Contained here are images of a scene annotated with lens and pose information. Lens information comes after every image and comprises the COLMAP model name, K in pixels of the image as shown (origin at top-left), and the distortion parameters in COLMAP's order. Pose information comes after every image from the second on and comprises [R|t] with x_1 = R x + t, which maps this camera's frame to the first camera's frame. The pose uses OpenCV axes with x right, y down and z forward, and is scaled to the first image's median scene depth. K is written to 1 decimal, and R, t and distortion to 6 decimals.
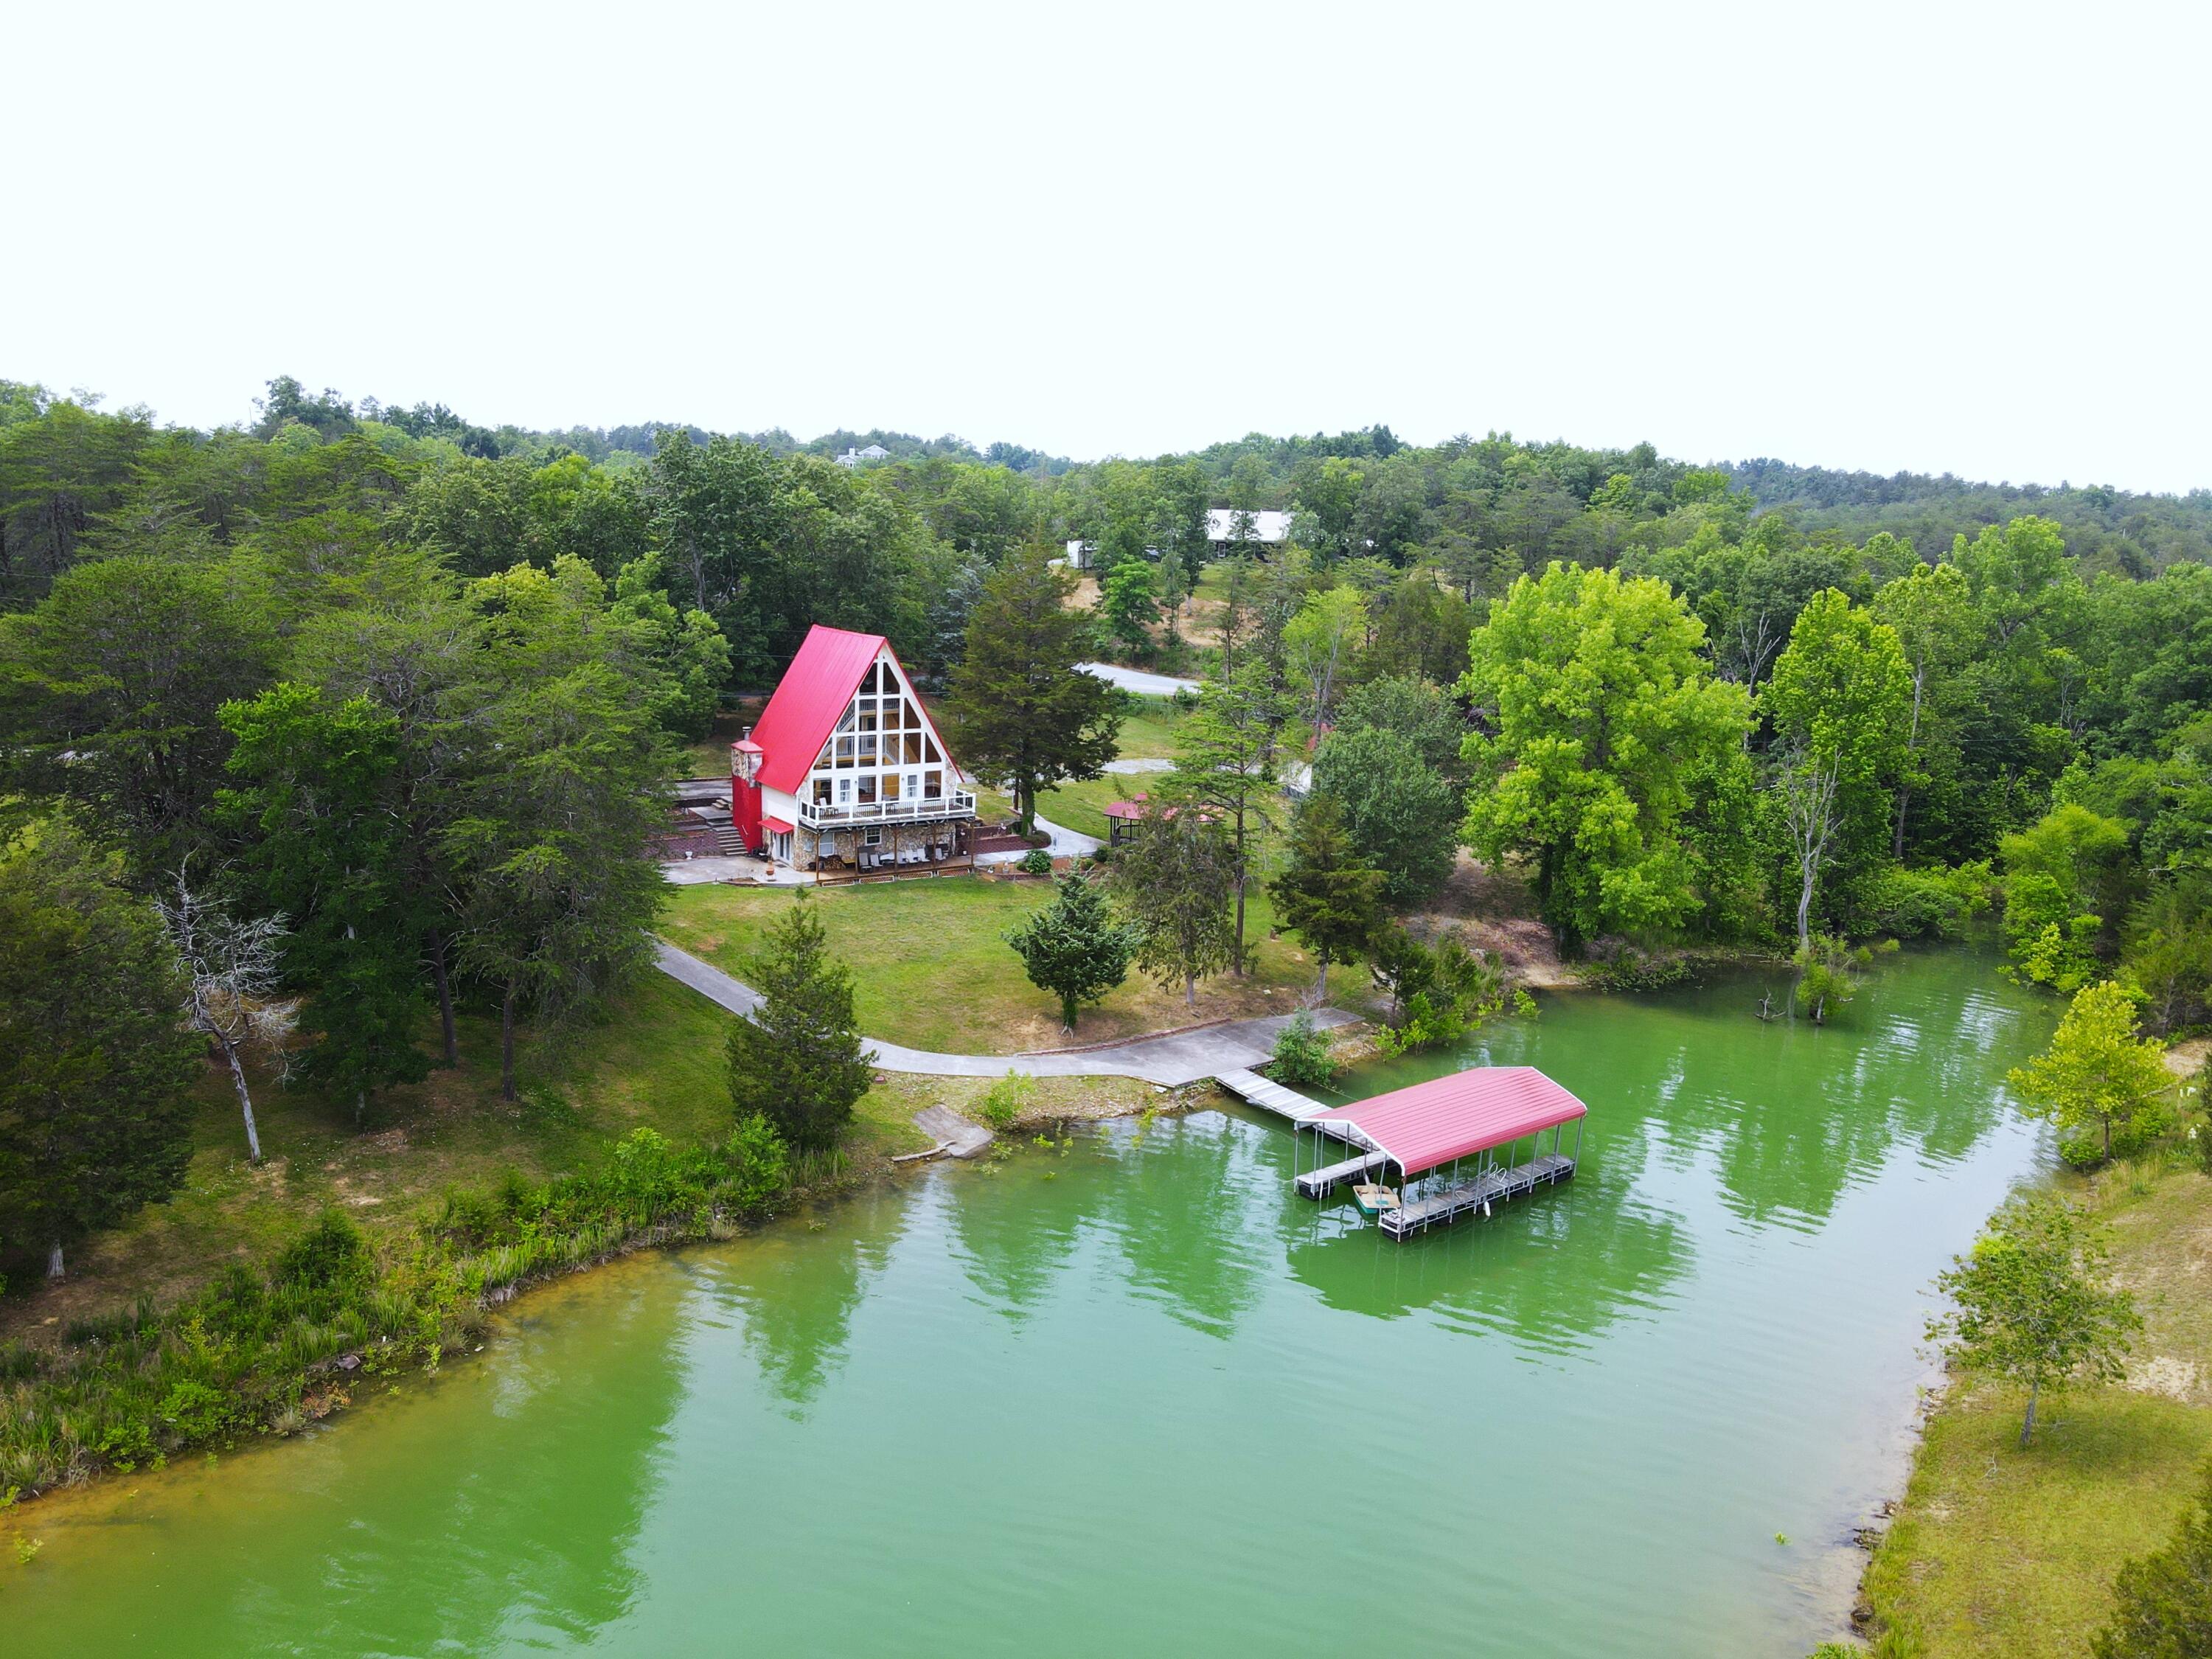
lens RADIAL K [[1639.4, 0, 1106.0], [0, 1639.4, 829.5], [0, 0, 1]] dist [-0.002629, 0.032908]
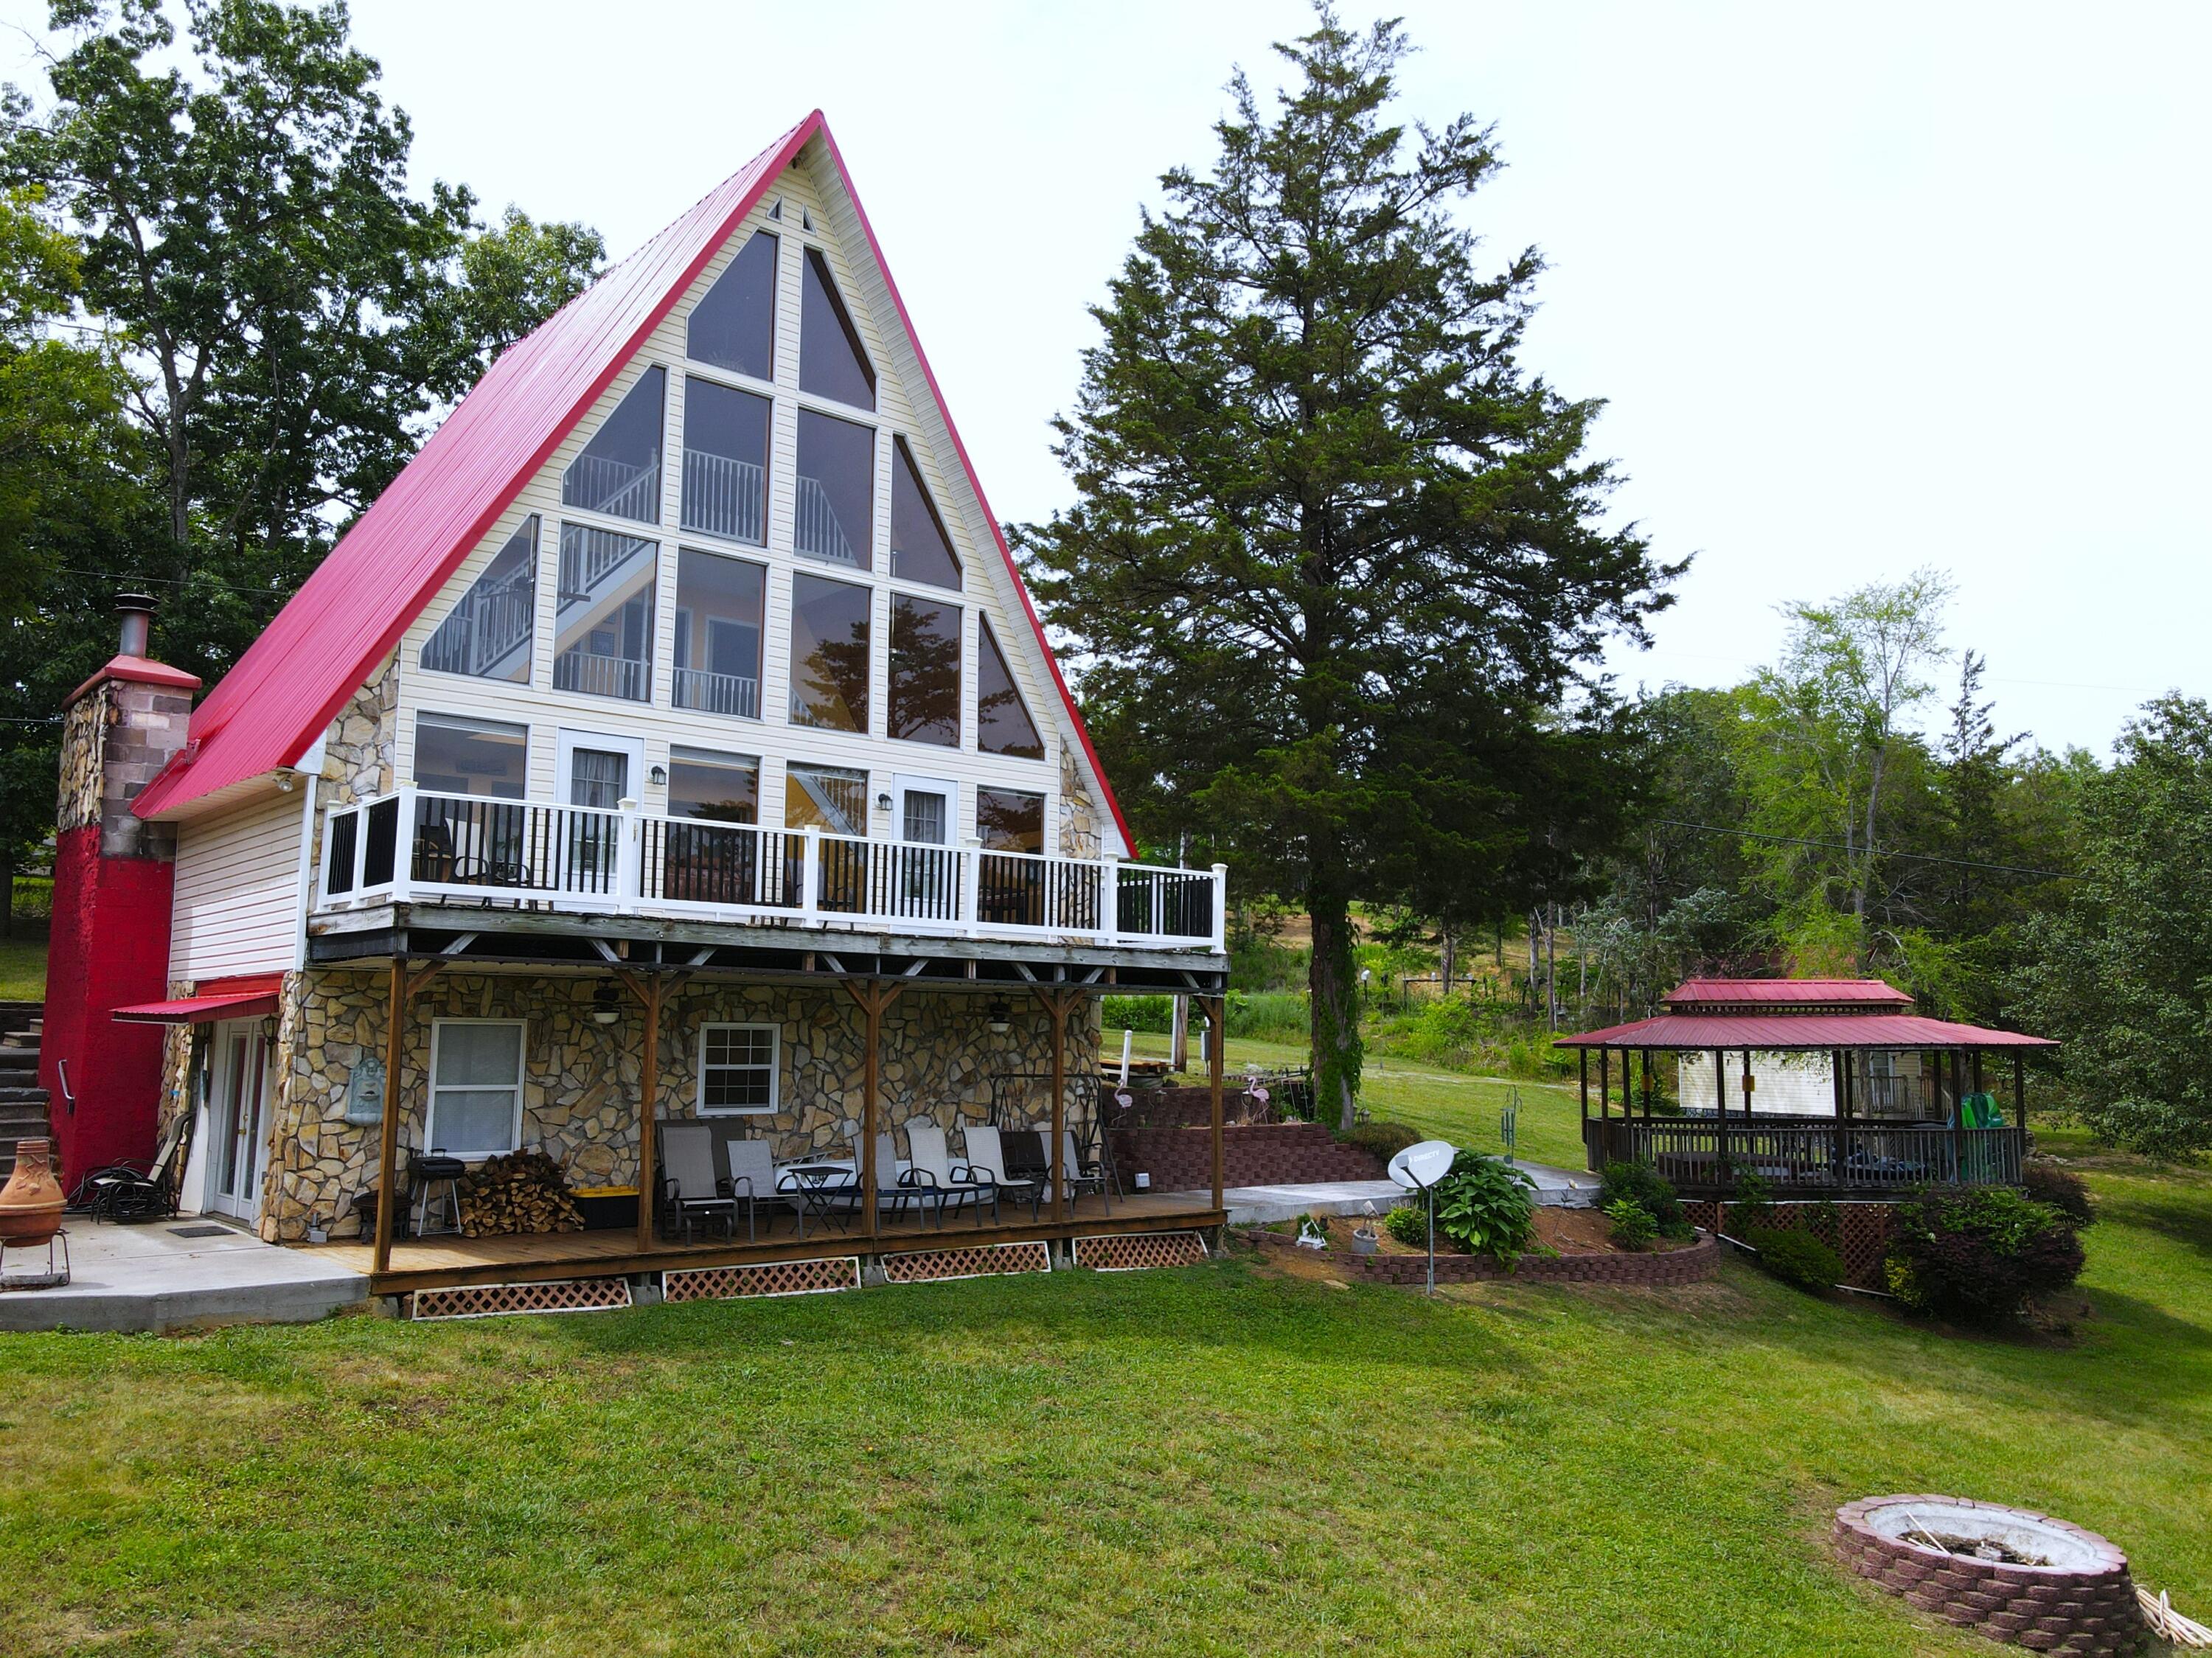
lens RADIAL K [[1699.8, 0, 1106.0], [0, 1699.8, 829.0], [0, 0, 1]] dist [-0.011084, 0.056934]
pose [[0.993526, -0.017858, 0.112189, -0.121591], [0.052434, 0.948165, -0.313422, 0.043024], [-0.100777, 0.317276, 0.942964, 0.801969]]
